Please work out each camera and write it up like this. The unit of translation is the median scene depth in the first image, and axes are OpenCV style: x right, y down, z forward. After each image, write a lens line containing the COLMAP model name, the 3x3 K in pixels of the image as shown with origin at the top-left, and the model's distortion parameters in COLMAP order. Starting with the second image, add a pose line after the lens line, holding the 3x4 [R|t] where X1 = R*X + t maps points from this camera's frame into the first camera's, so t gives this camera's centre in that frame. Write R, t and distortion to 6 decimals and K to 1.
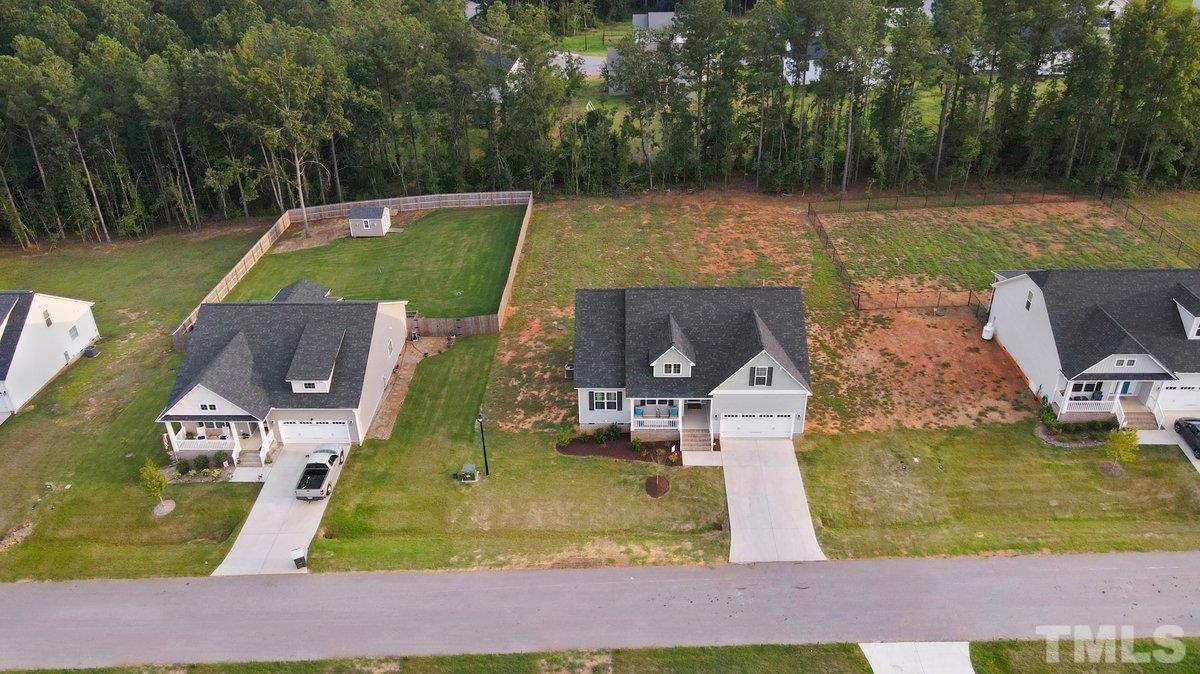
lens RADIAL K [[887.6, 0, 600.0], [0, 887.6, 337.0], [0, 0, 1]] dist [0.007624, 0.012364]
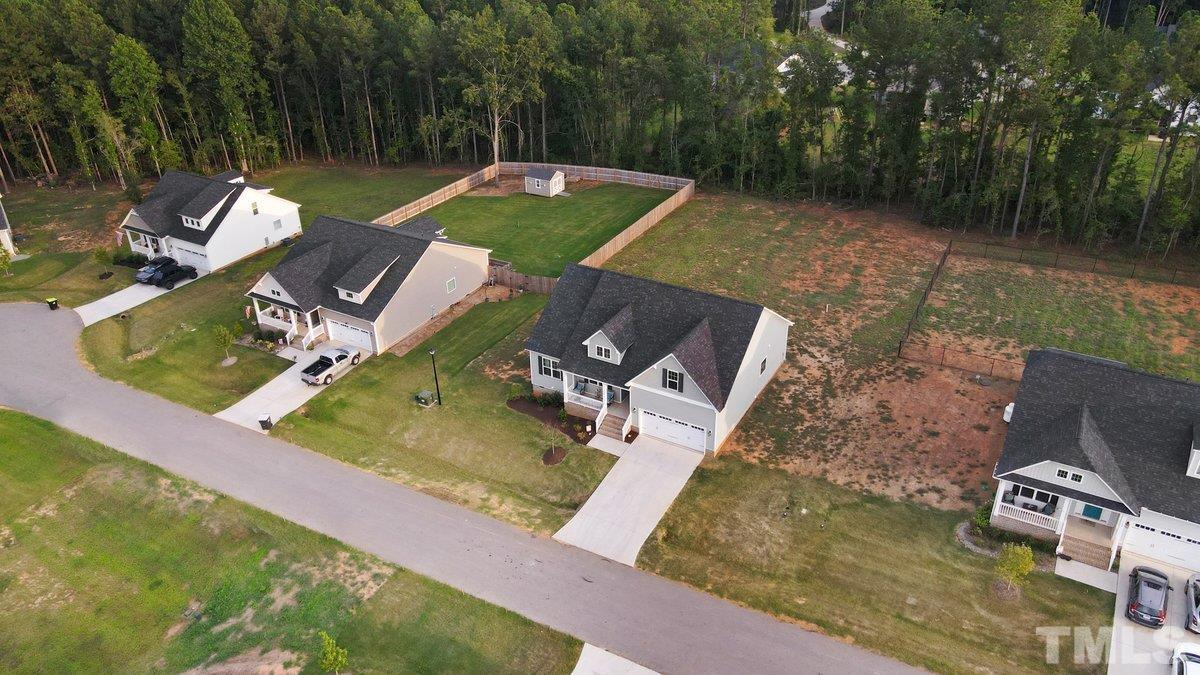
lens RADIAL K [[887.6, 0, 600.0], [0, 887.6, 337.5], [0, 0, 1]] dist [0.007624, 0.012364]
pose [[0.878176, 0.236795, -0.415614, 0.486100], [-0.233613, 0.970518, 0.059334, -0.039986], [0.417410, 0.044987, 0.907604, 0.062056]]
